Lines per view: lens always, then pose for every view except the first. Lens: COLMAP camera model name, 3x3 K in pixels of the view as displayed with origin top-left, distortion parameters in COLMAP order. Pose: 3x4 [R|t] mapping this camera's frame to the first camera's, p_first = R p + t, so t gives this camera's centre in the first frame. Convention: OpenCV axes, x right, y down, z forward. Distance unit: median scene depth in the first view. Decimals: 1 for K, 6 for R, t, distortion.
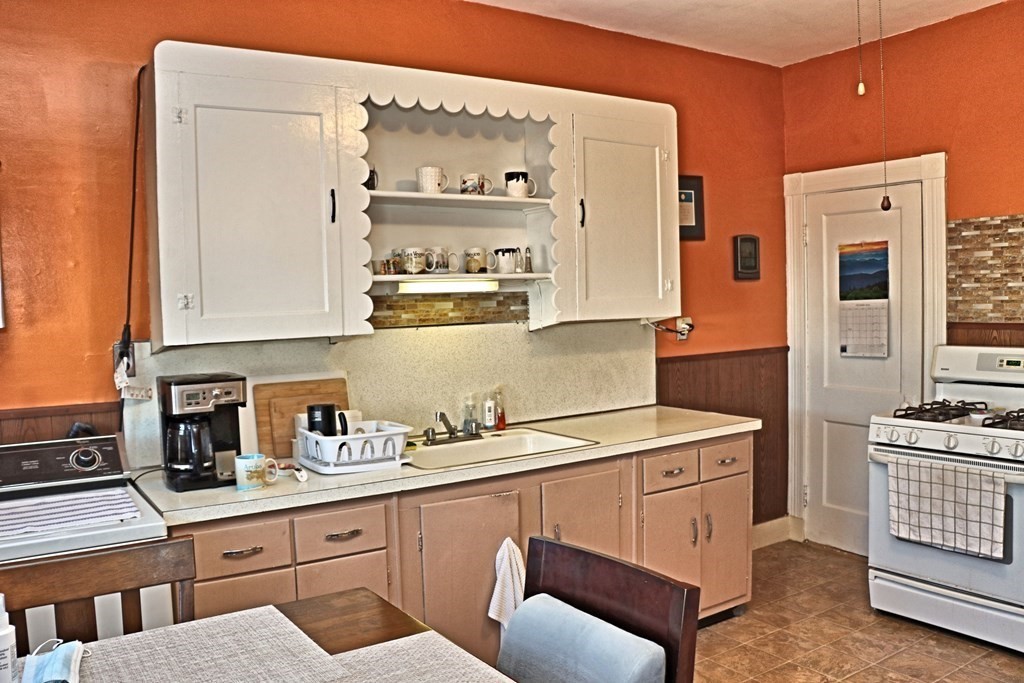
lens RADIAL K [[857.8, 0, 509.8], [0, 857.8, 337.8], [0, 0, 1]] dist [-0.182814, 0.149164]
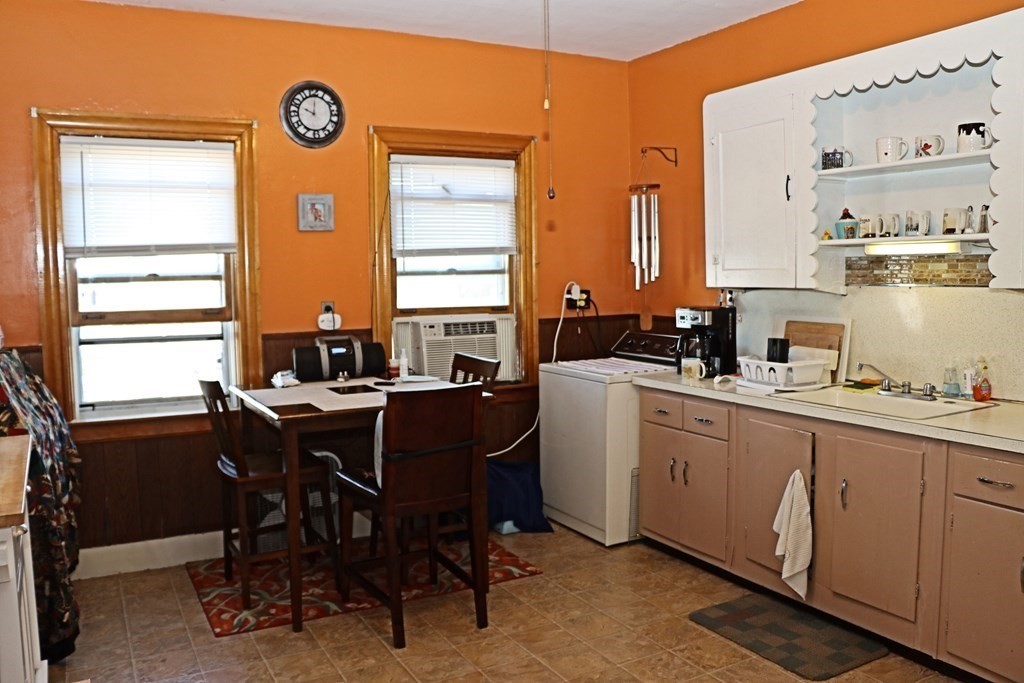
lens RADIAL K [[857.8, 0, 509.3], [0, 857.8, 341.3], [0, 0, 1]] dist [-0.182814, 0.149164]
pose [[-0.094440, 0.119064, -0.988385, 0.957968], [-0.021605, 0.992343, 0.121605, -0.058190], [0.995296, 0.032838, -0.091144, 0.589880]]
